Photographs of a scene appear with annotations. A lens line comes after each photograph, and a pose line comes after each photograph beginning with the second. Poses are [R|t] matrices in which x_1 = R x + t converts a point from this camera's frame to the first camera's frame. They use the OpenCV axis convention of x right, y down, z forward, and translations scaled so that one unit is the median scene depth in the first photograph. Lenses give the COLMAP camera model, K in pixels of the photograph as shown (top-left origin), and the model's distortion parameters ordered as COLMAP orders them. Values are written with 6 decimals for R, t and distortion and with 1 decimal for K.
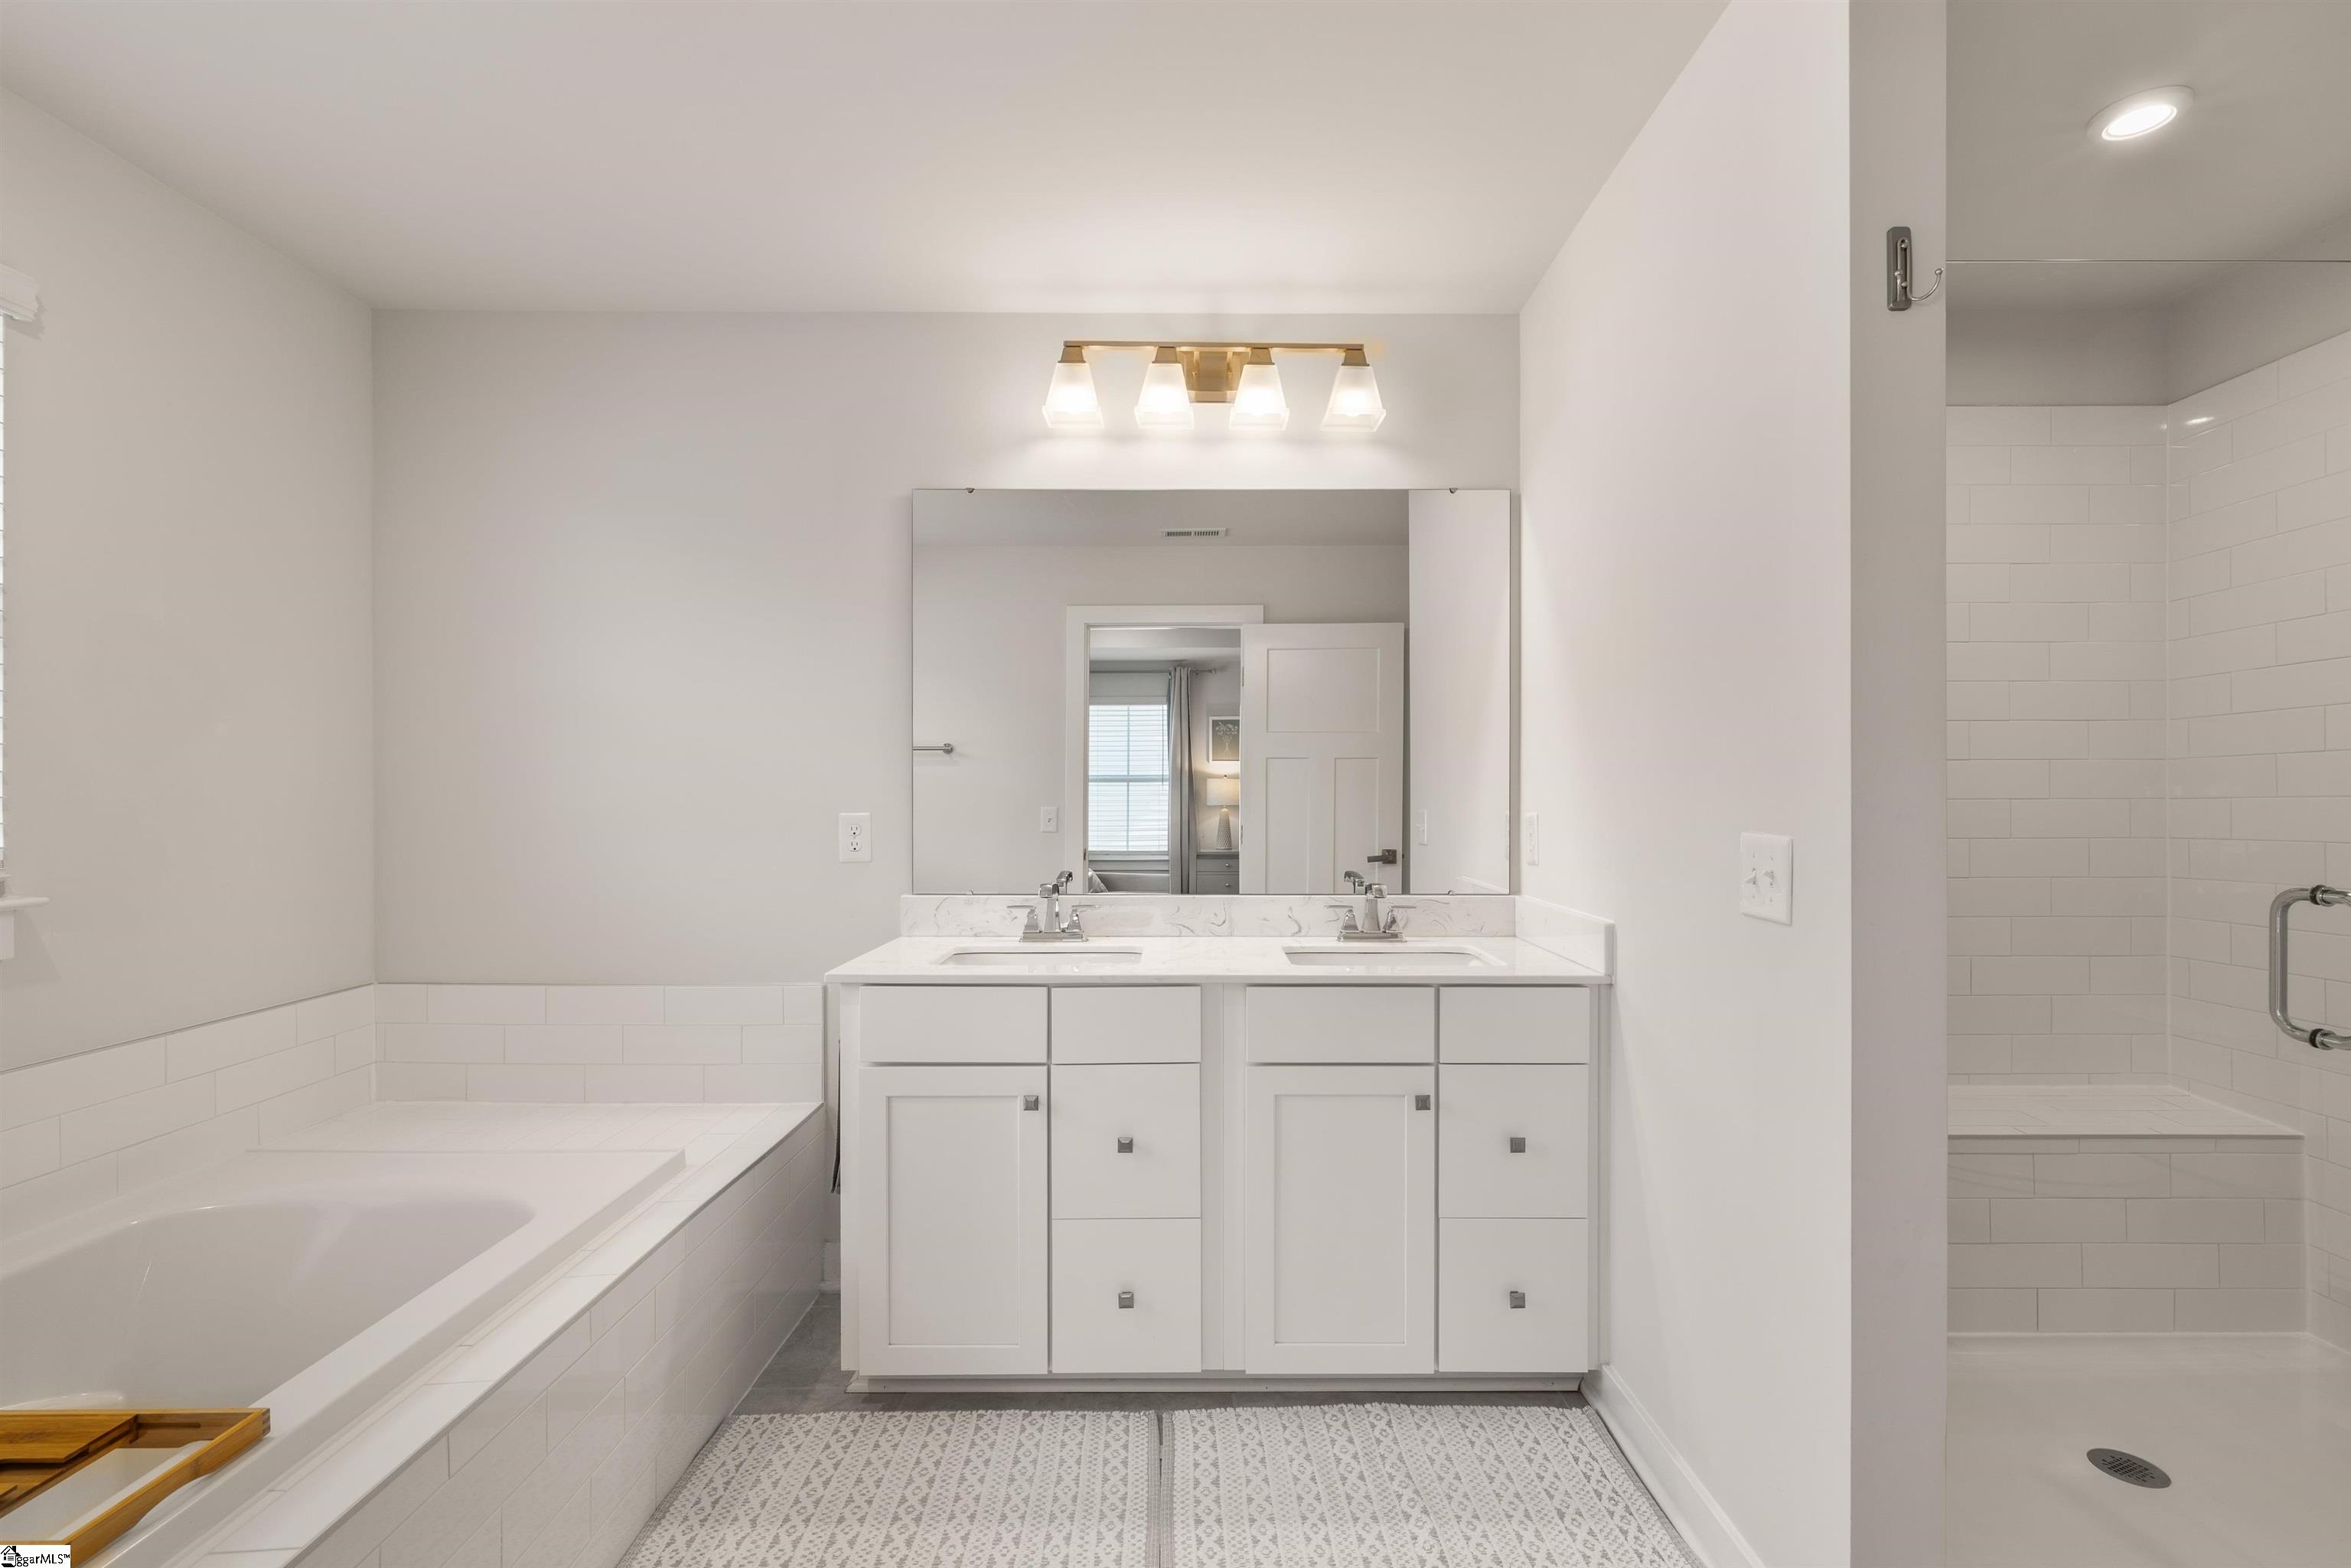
lens RADIAL K [[1044.0, 0, 1183.8], [0, 1044.0, 794.9], [0, 0, 1]] dist [-0.000139, -0.000152]
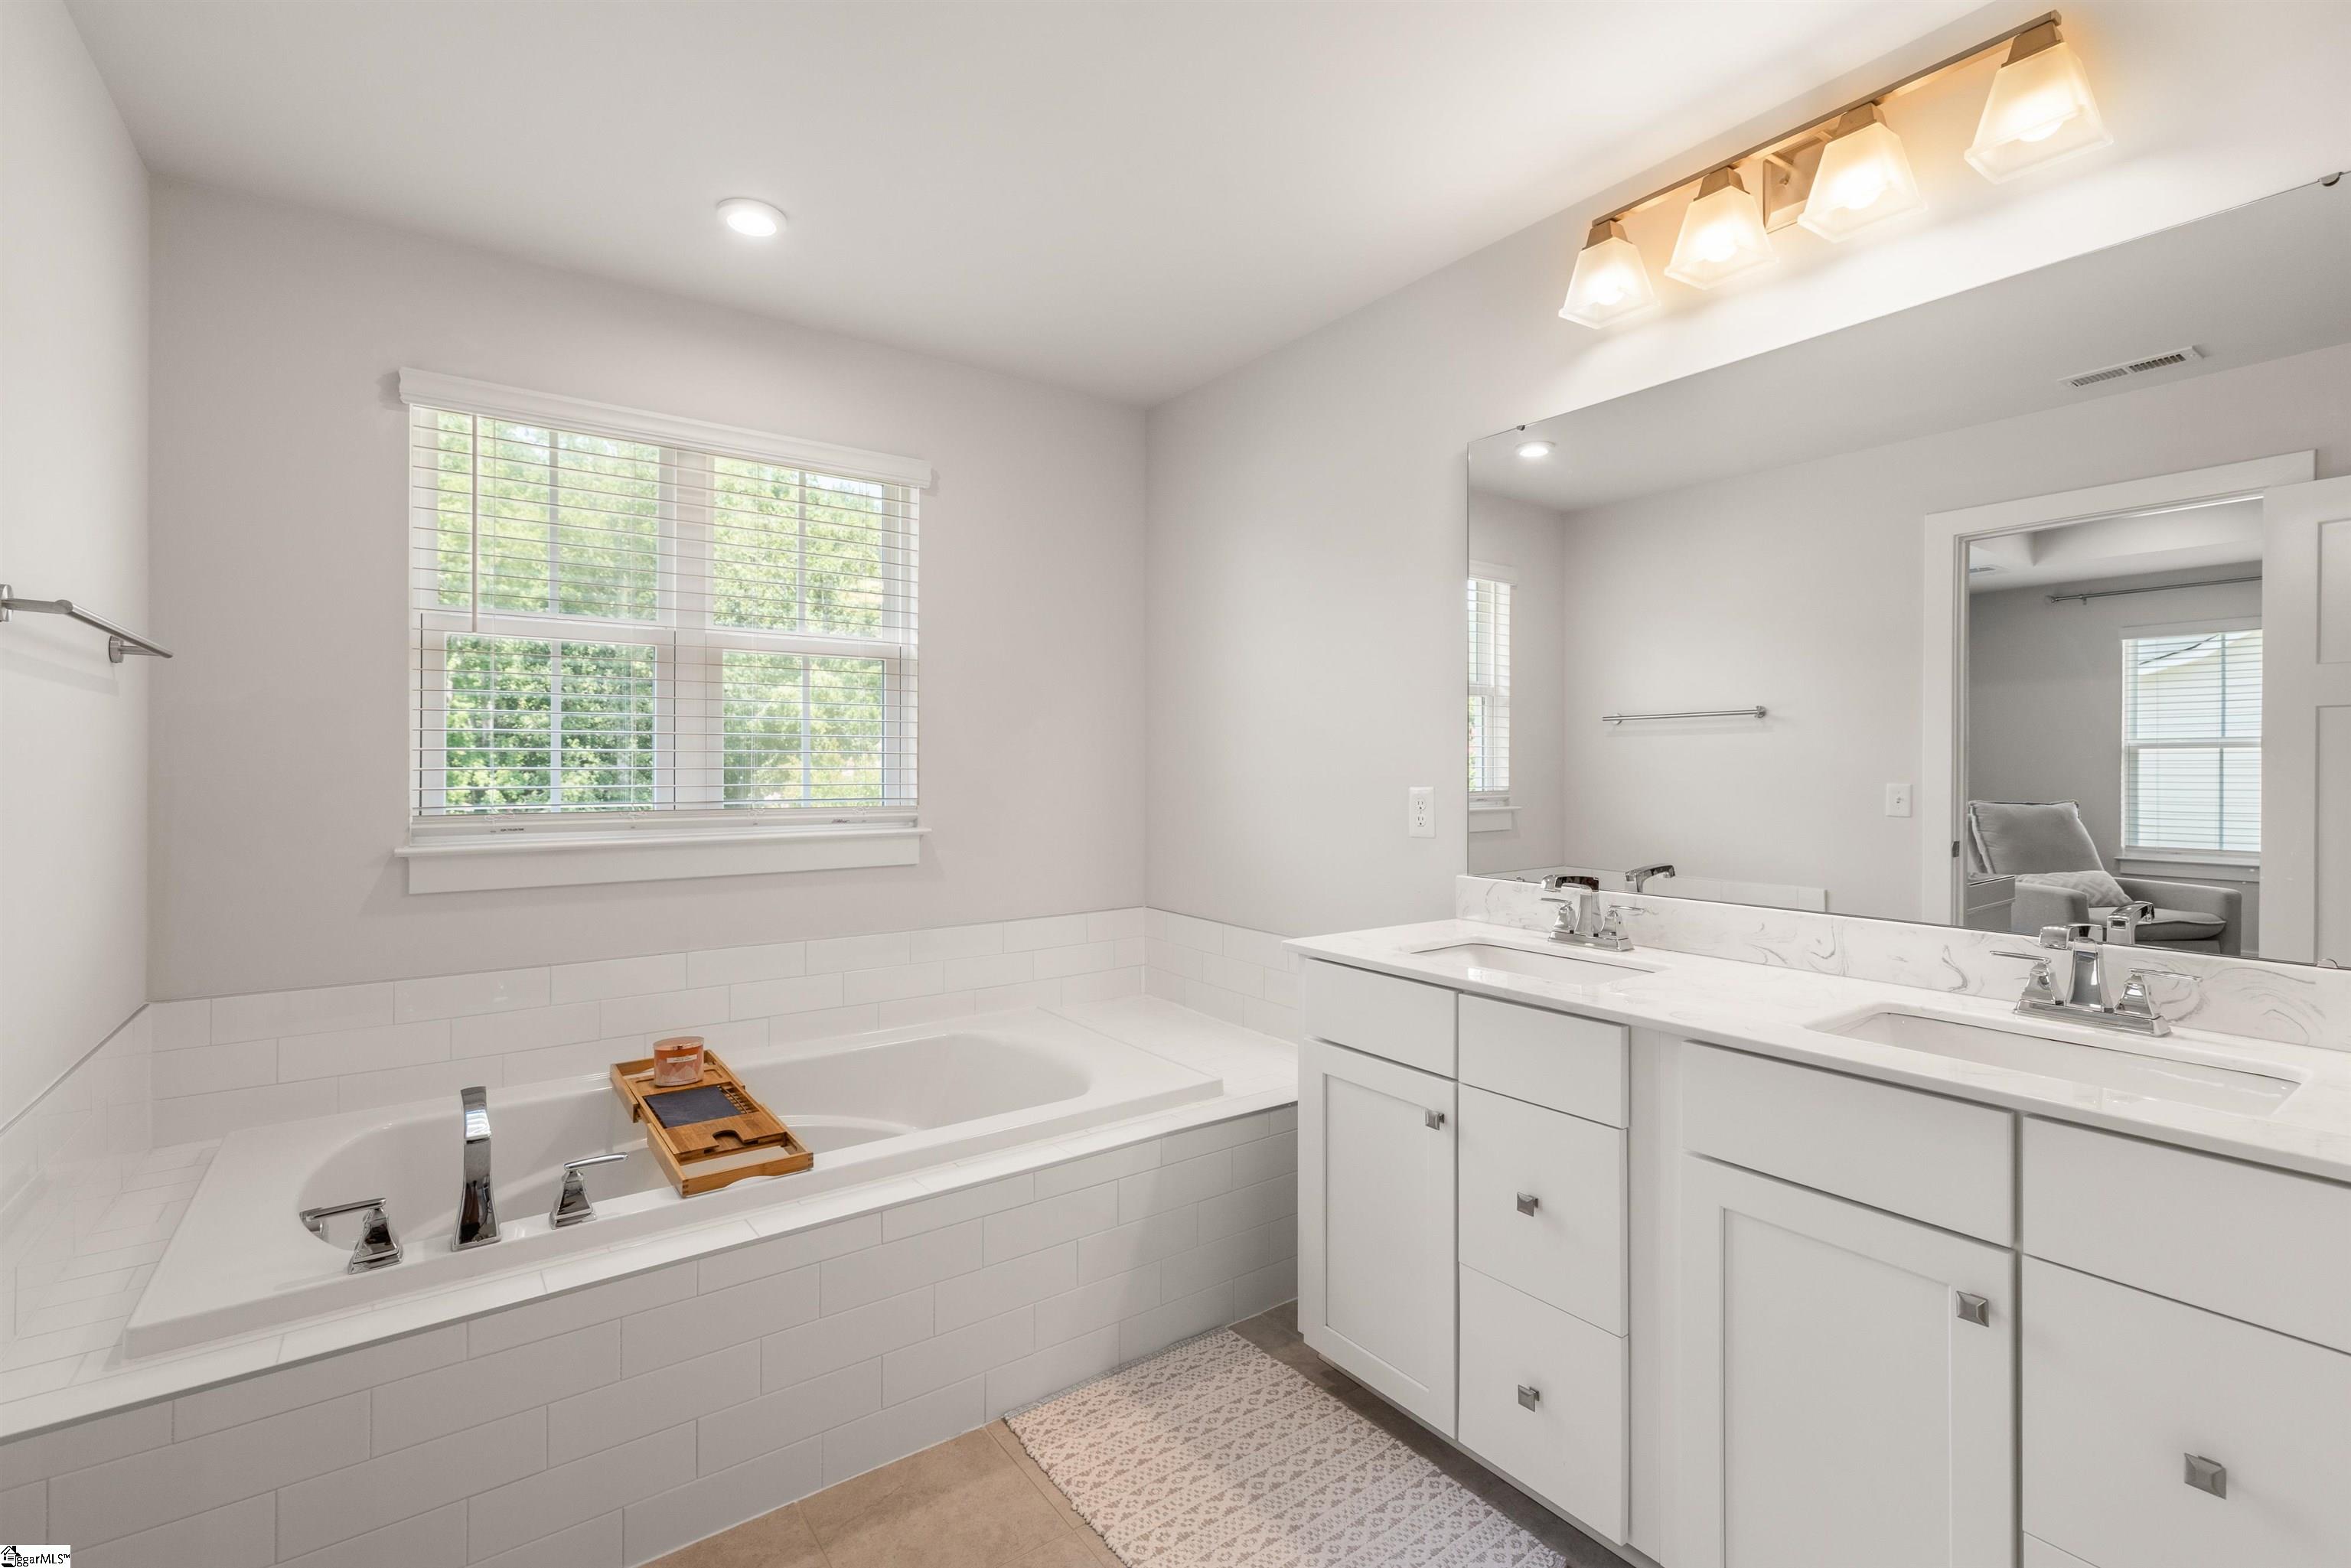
lens RADIAL K [[1044.0, 0, 1175.6], [0, 1044.0, 758.9], [0, 0, 1]] dist [-0.000139, -0.000152]
pose [[0.579680, -0.003870, -0.814835, 0.434507], [-0.001520, 0.999982, -0.005830, -0.003360], [0.814843, 0.004618, 0.579664, 0.302666]]
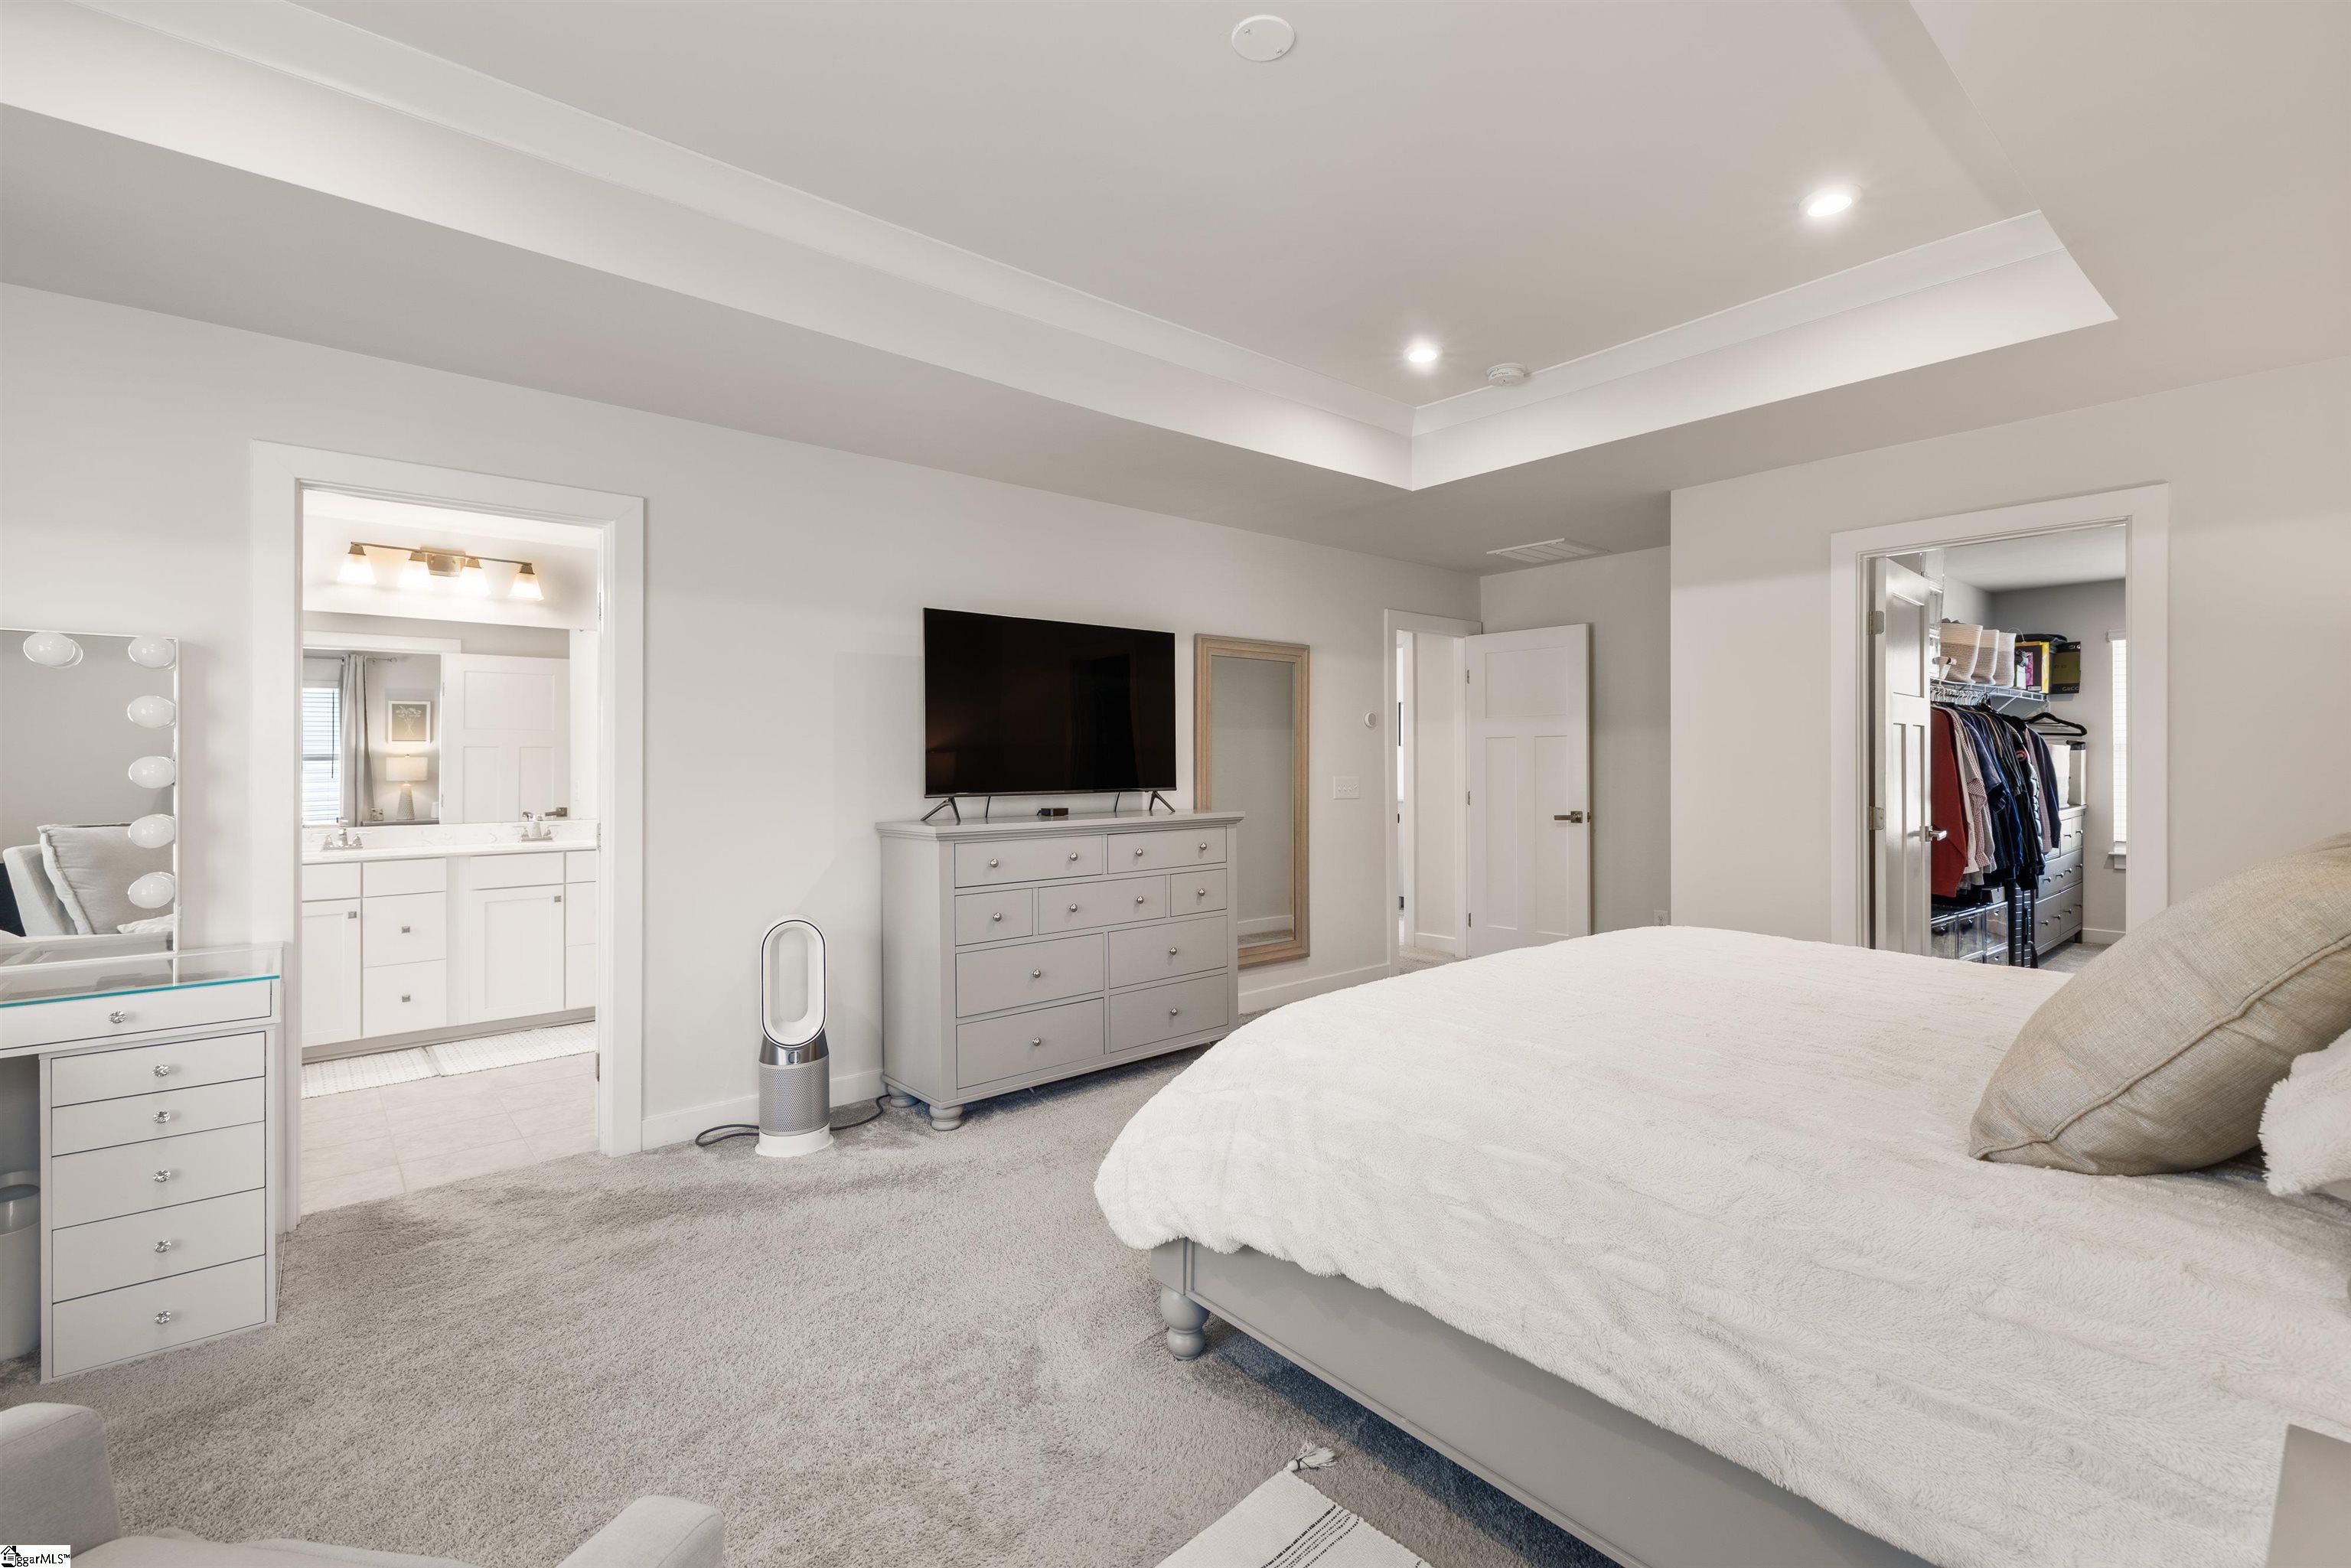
lens RADIAL K [[1044.0, 0, 1199.1], [0, 1044.0, 761.4], [0, 0, 1]] dist [-0.000139, -0.000152]
pose [[0.756094, -0.001570, 0.654461, -0.232283], [0.005432, 0.999978, -0.003876, -0.010758], [-0.654441, 0.006486, 0.756086, -1.807752]]
